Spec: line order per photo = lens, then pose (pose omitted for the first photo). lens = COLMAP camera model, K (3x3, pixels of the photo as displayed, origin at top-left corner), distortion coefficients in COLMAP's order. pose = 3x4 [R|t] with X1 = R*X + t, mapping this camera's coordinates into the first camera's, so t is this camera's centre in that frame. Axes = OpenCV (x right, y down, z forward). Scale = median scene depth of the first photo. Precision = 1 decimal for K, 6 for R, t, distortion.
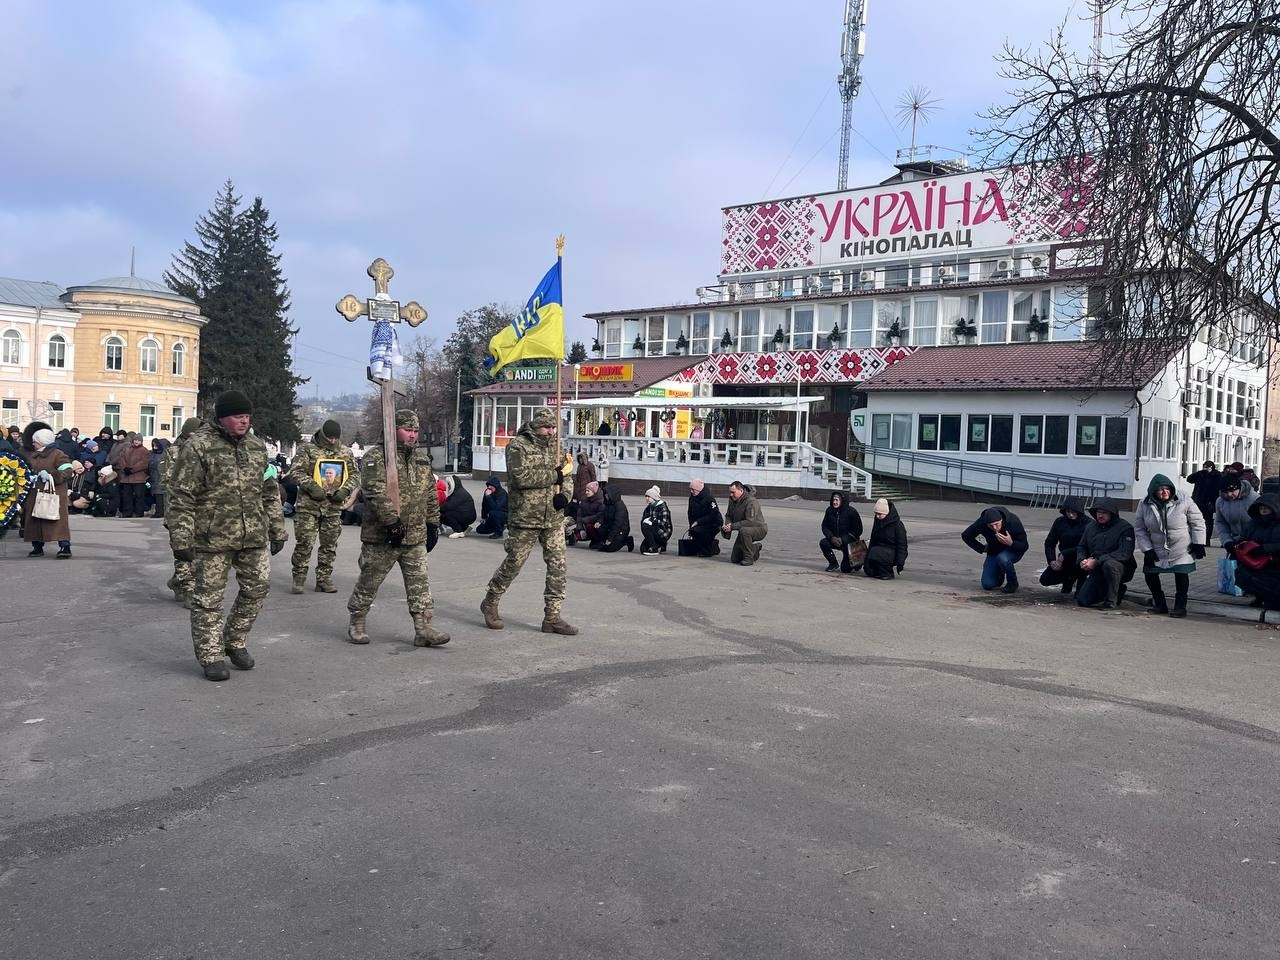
lens RADIAL K [[1007.2, 0, 650.1], [0, 1007.2, 468.9], [0, 0, 1]] dist [0.073751, -0.089200]
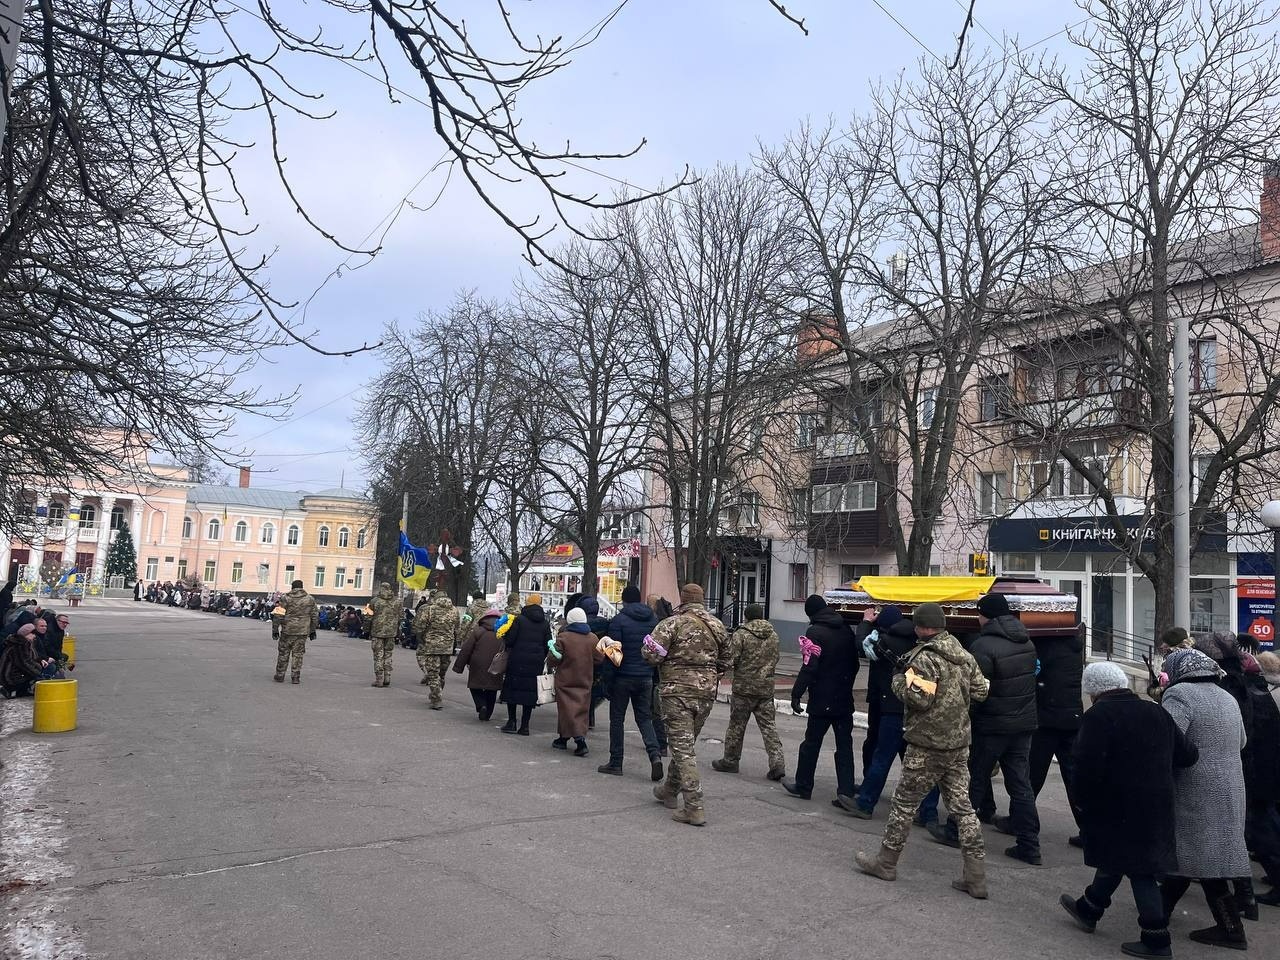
lens RADIAL K [[932.4, 0, 634.8], [0, 932.4, 484.5], [0, 0, 1]] dist [0.002744, -0.000747]
pose [[0.964341, -0.017560, -0.264079, 0.428709], [-0.020990, 0.989579, -0.142454, 0.009350], [0.263829, 0.142917, 0.953923, -0.373083]]
